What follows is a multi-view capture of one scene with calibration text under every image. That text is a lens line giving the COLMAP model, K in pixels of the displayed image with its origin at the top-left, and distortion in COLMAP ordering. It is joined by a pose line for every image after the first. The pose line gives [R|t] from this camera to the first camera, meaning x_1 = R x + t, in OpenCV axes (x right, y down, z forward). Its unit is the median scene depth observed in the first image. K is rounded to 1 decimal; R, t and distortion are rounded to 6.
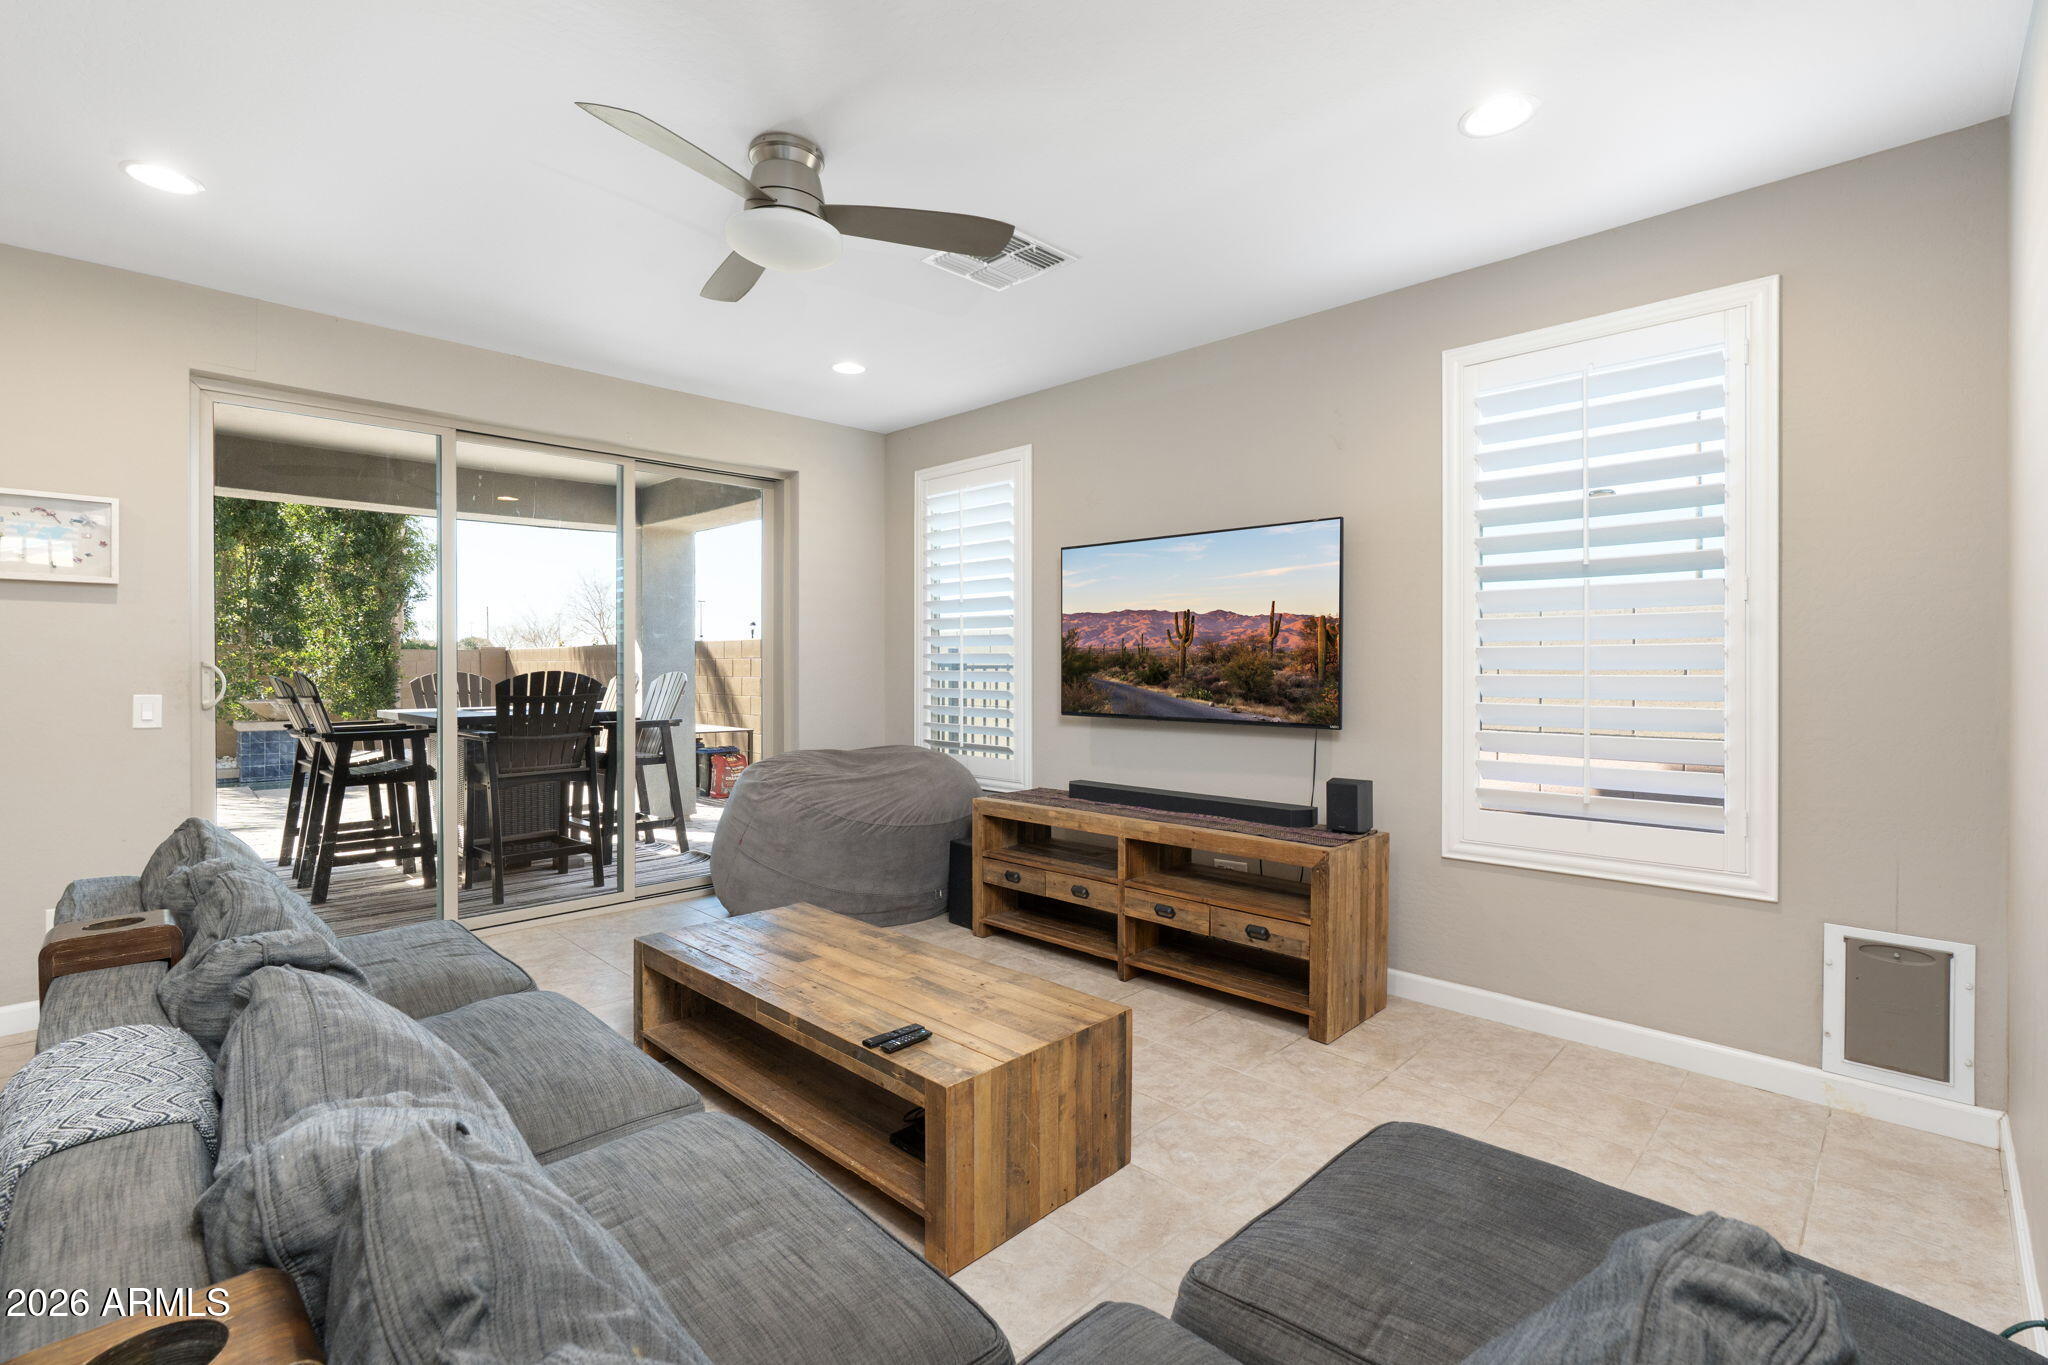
lens RADIAL K [[916.7, 0, 994.5], [0, 916.7, 677.3], [0, 0, 1]] dist [-0.013390, 0.000760]
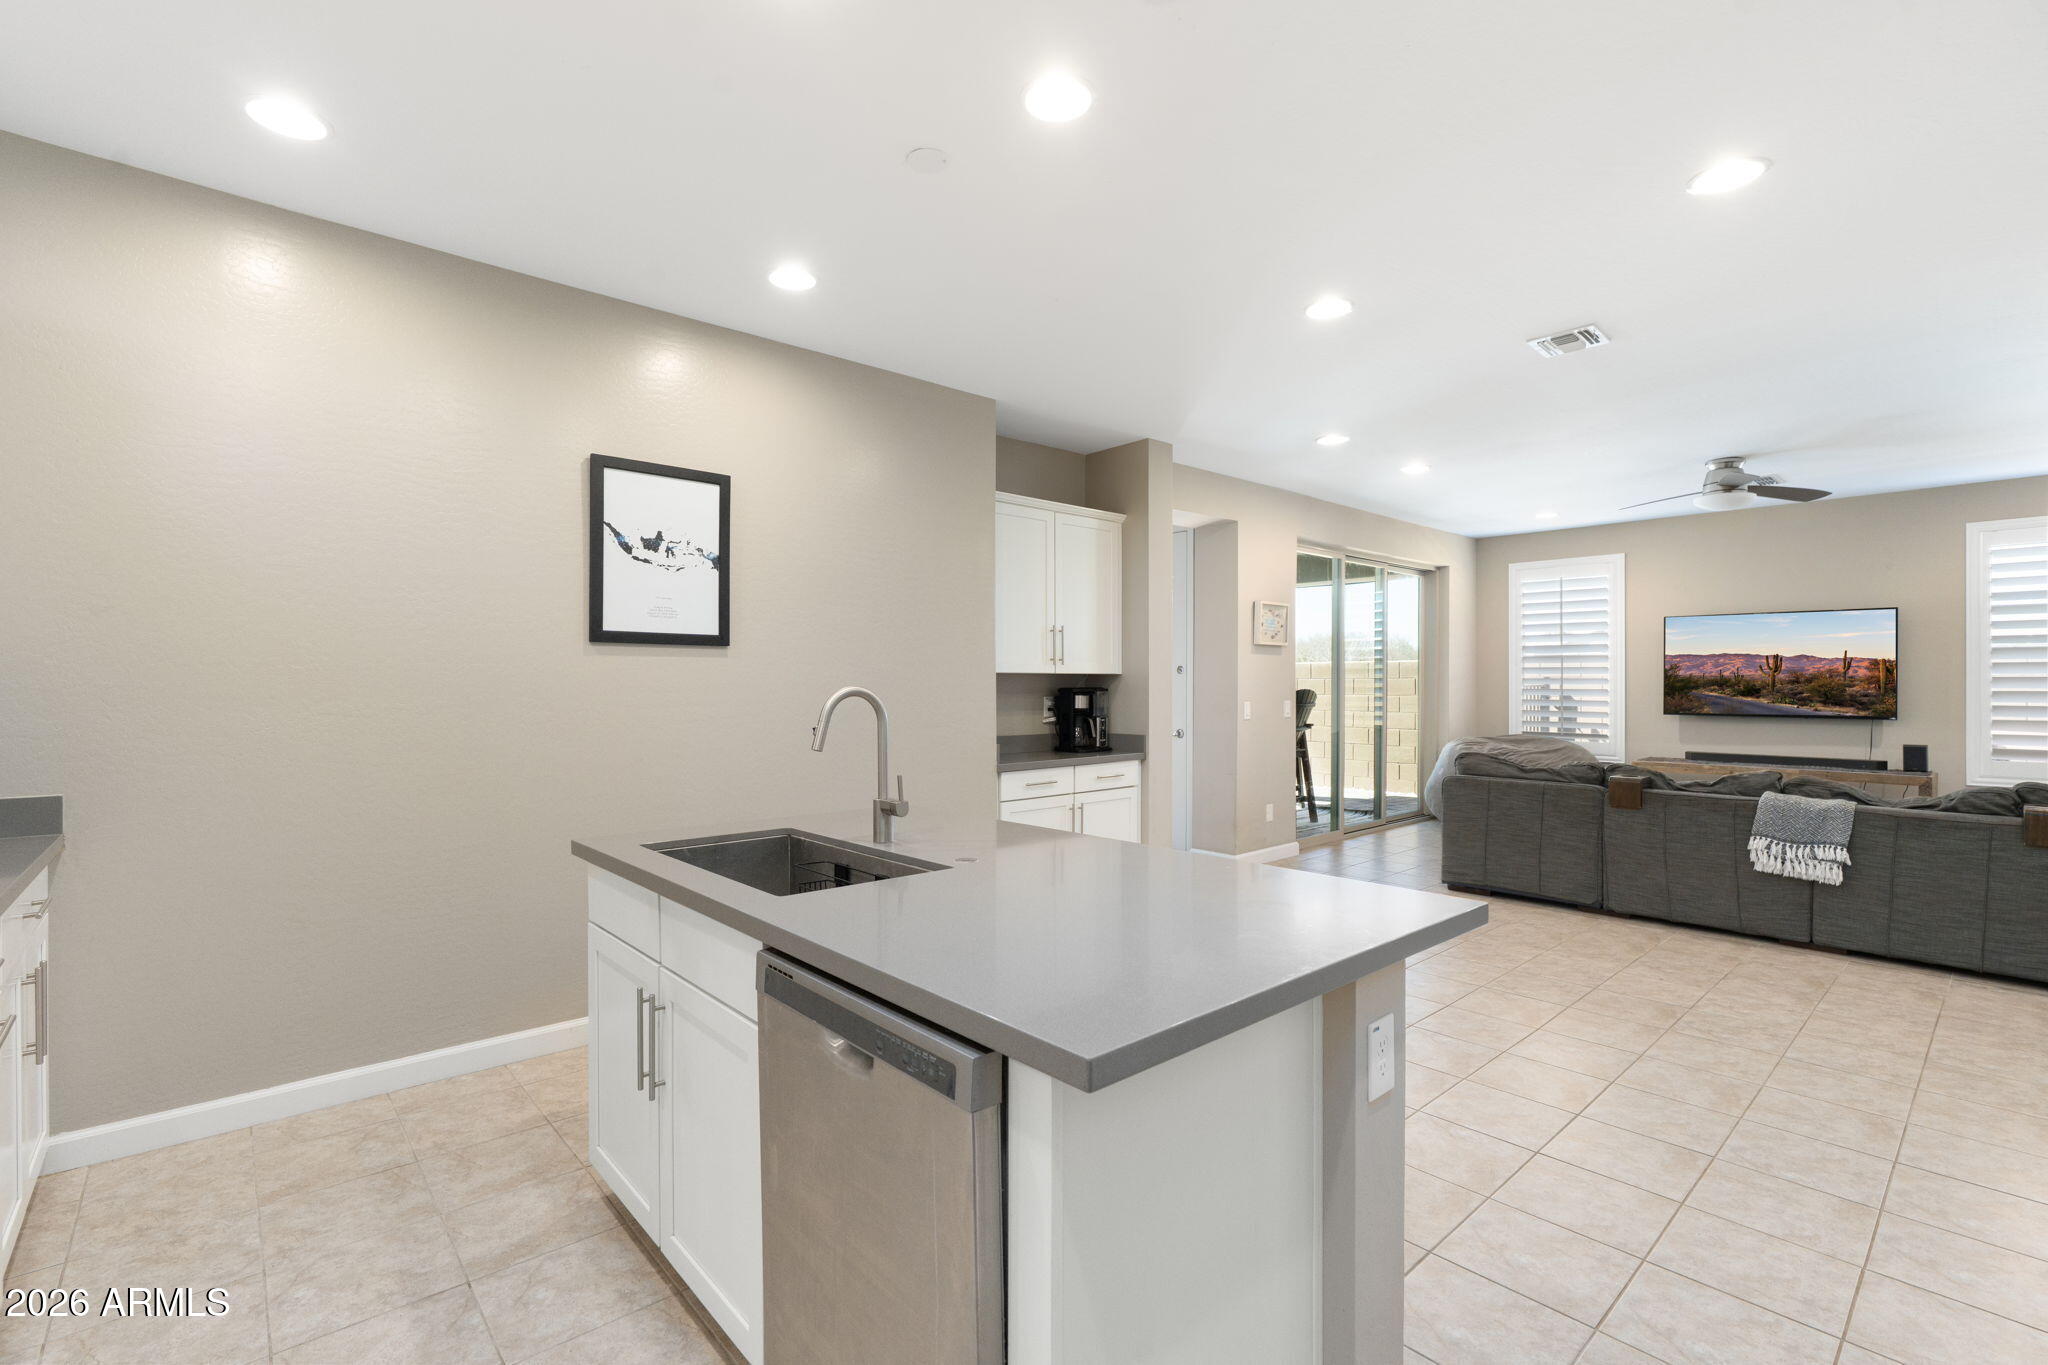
lens RADIAL K [[907.8, 0, 1021.3], [0, 907.8, 686.6], [0, 0, 1]] dist [0.012065, -0.003817]
pose [[0.999948, -0.003431, -0.009571, -1.286284], [0.003338, 0.999947, -0.009762, 0.002346], [0.009604, 0.009729, 0.999907, -0.827248]]
